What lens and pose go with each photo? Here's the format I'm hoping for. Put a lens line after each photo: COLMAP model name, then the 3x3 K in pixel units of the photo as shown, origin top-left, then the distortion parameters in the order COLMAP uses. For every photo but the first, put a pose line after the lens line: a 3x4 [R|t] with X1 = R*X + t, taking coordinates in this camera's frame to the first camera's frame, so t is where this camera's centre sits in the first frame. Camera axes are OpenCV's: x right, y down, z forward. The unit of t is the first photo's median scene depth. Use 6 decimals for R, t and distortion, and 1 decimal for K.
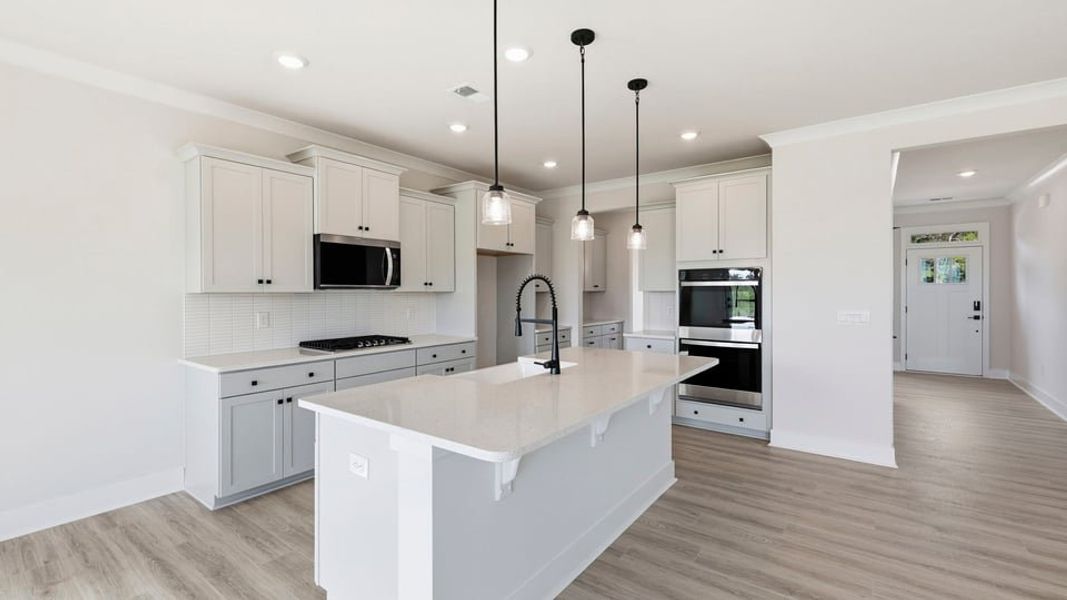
lens RADIAL K [[441.3, 0, 532.7], [0, 441.3, 294.1], [0, 0, 1]] dist [0.003680, -0.000626]
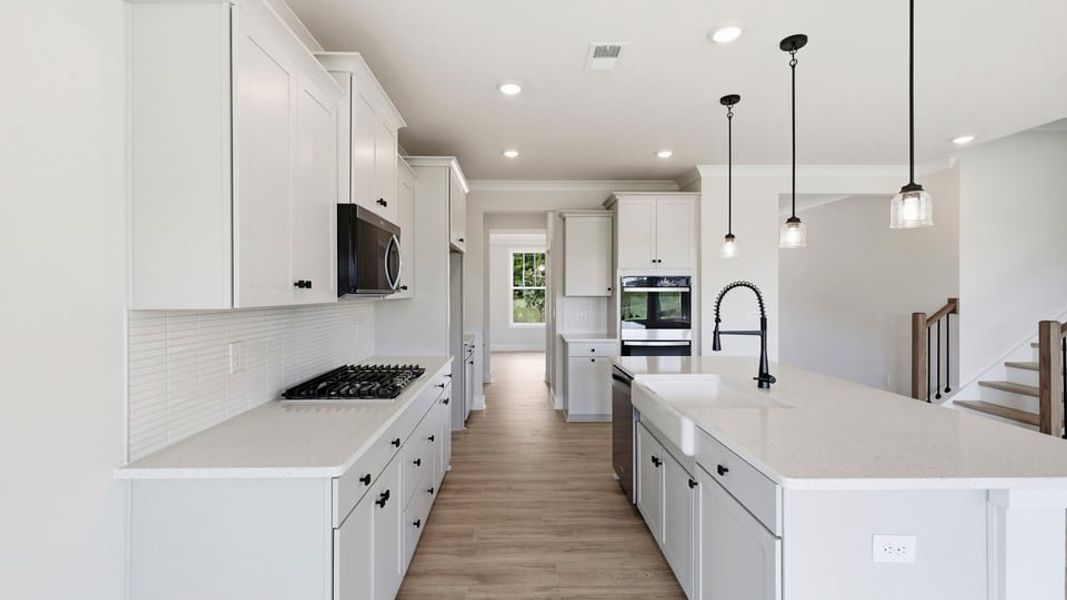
lens RADIAL K [[441.3, 0, 513.0], [0, 441.3, 292.2], [0, 0, 1]] dist [0.003680, -0.000626]
pose [[0.793514, 0.000785, 0.608552, -0.895126], [0.004057, 0.999970, -0.006580, -0.018166], [-0.608539, 0.007691, 0.793487, 0.543734]]
